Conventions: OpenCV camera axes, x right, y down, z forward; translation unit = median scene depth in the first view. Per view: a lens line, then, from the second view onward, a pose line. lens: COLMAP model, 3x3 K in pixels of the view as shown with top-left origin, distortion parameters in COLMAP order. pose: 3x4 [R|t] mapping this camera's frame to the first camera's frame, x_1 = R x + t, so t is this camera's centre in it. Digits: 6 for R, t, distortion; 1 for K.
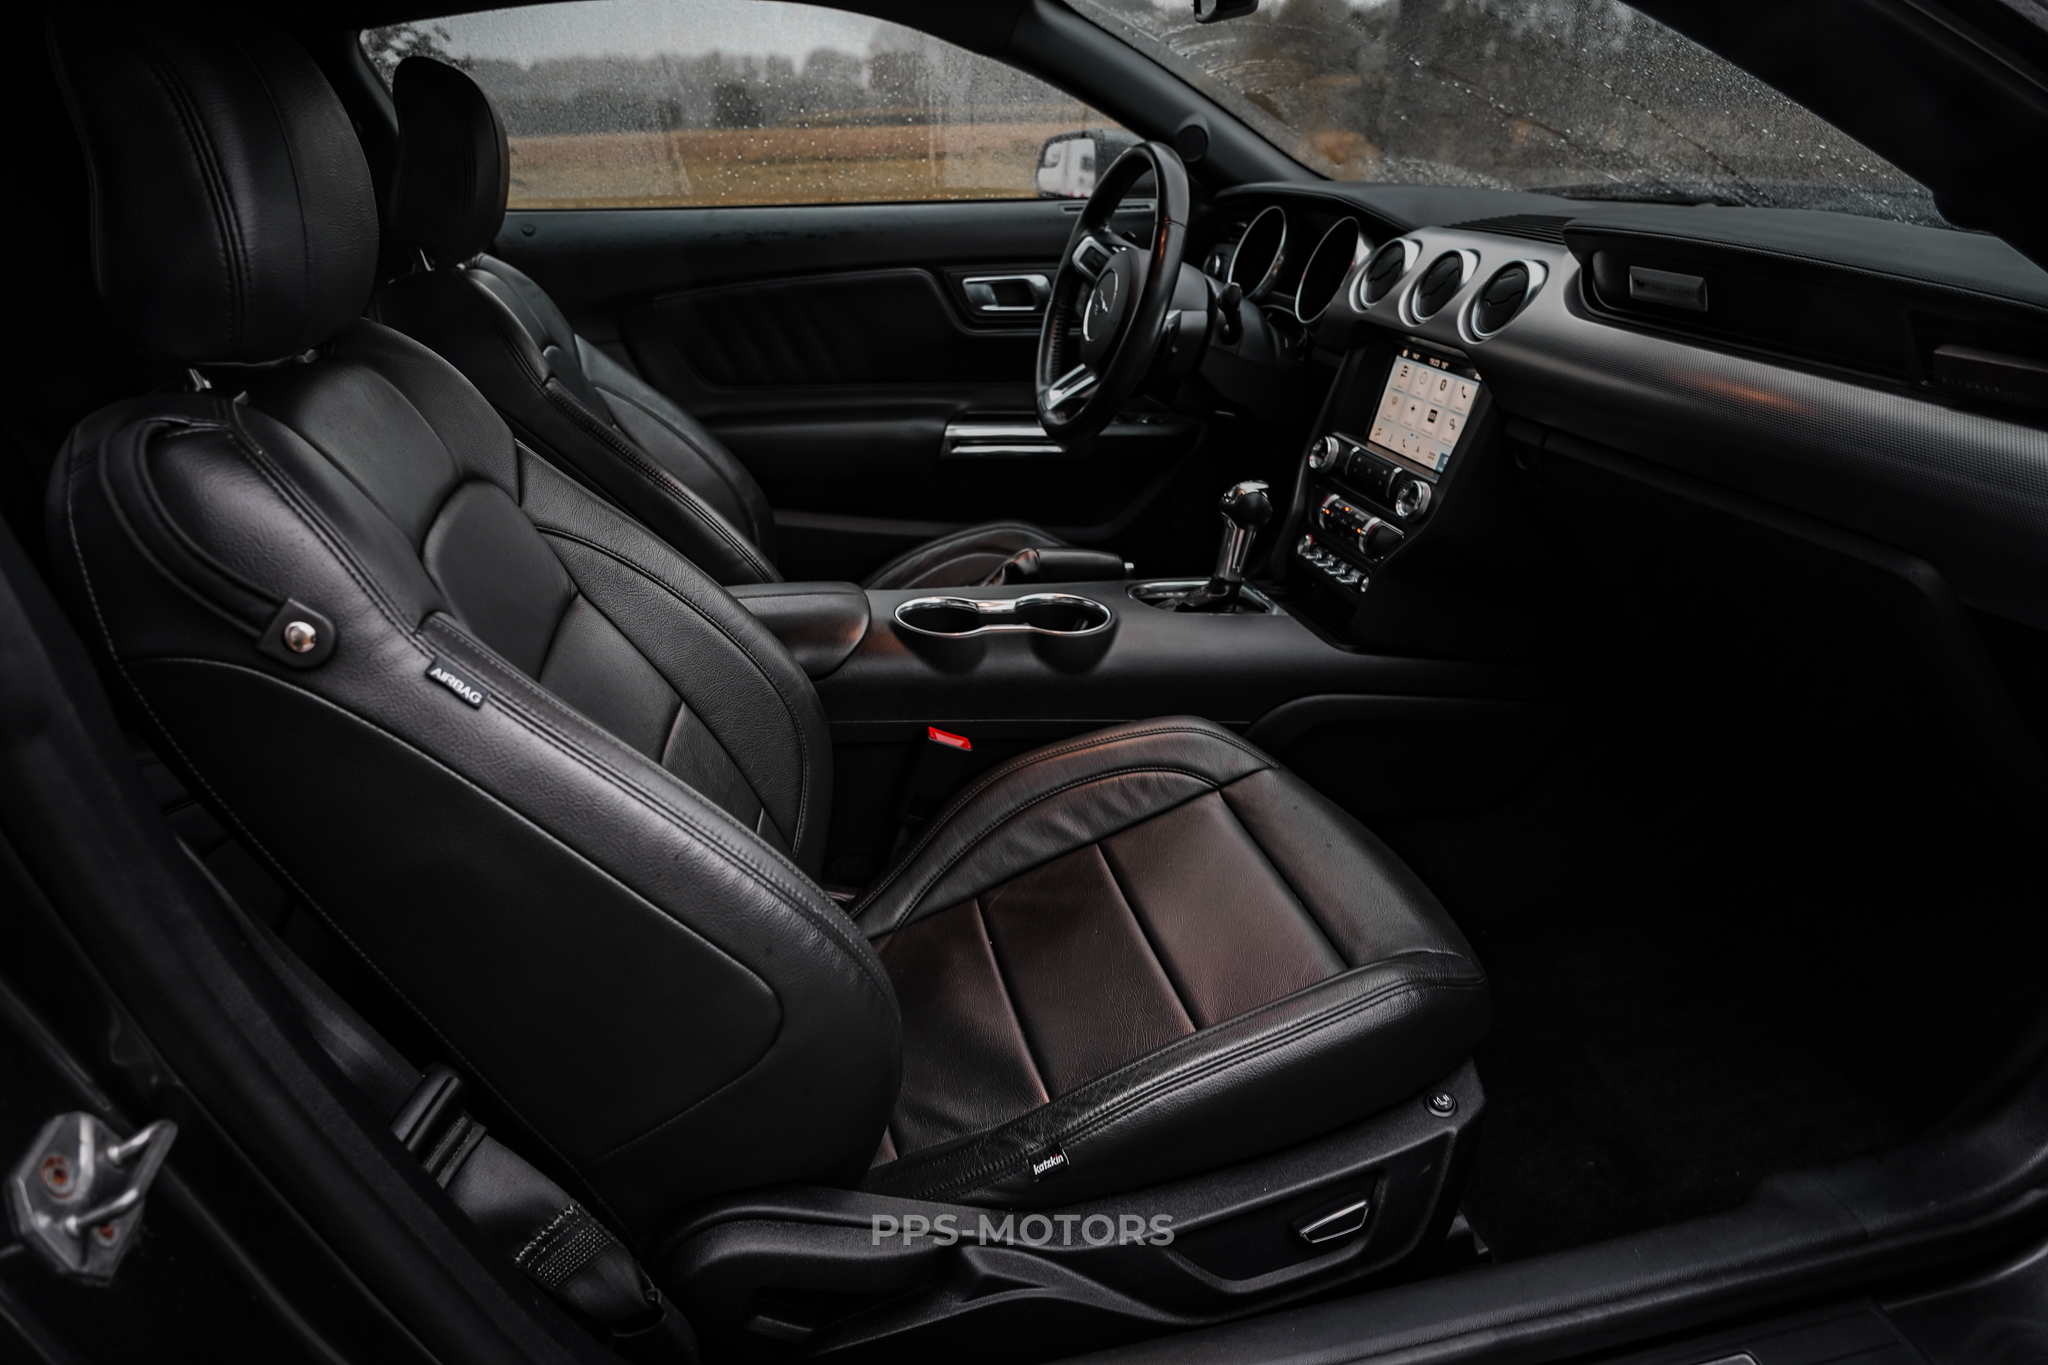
lens RADIAL K [[1401.1, 0, 1027.8], [0, 1401.1, 684.4], [0, 0, 1]] dist [-0.008752, 0.005300]
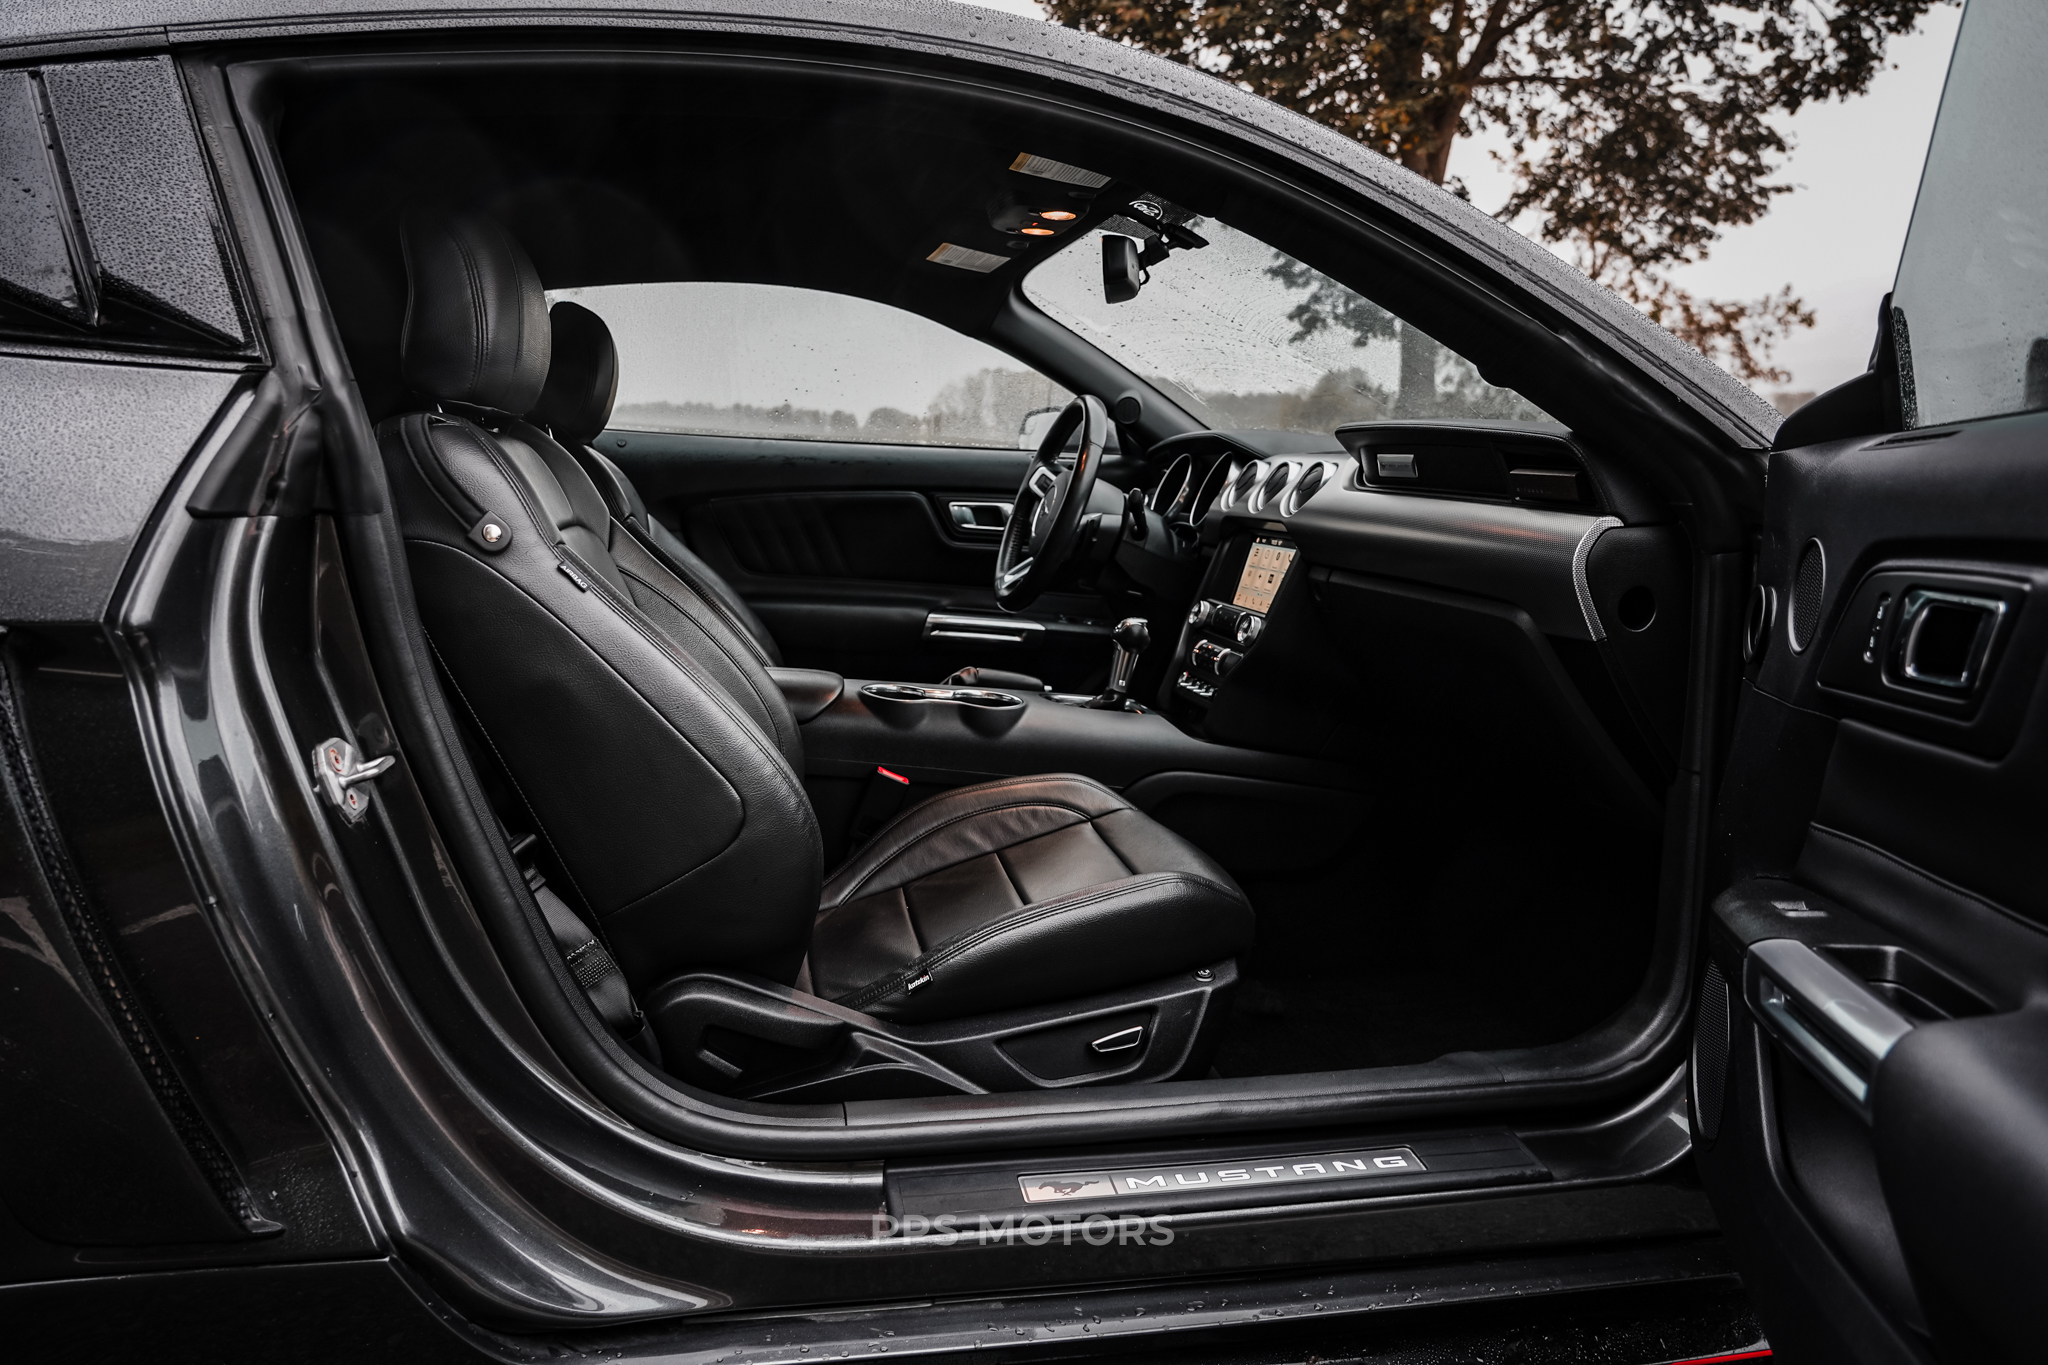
lens RADIAL K [[1401.1, 0, 1024.8], [0, 1401.1, 674.5], [0, 0, 1]] dist [-0.008752, 0.005300]
pose [[0.998254, 0.052668, -0.026746, 0.092259], [-0.057600, 0.968298, -0.243066, 0.242219], [0.013096, 0.244182, 0.969641, -0.296490]]
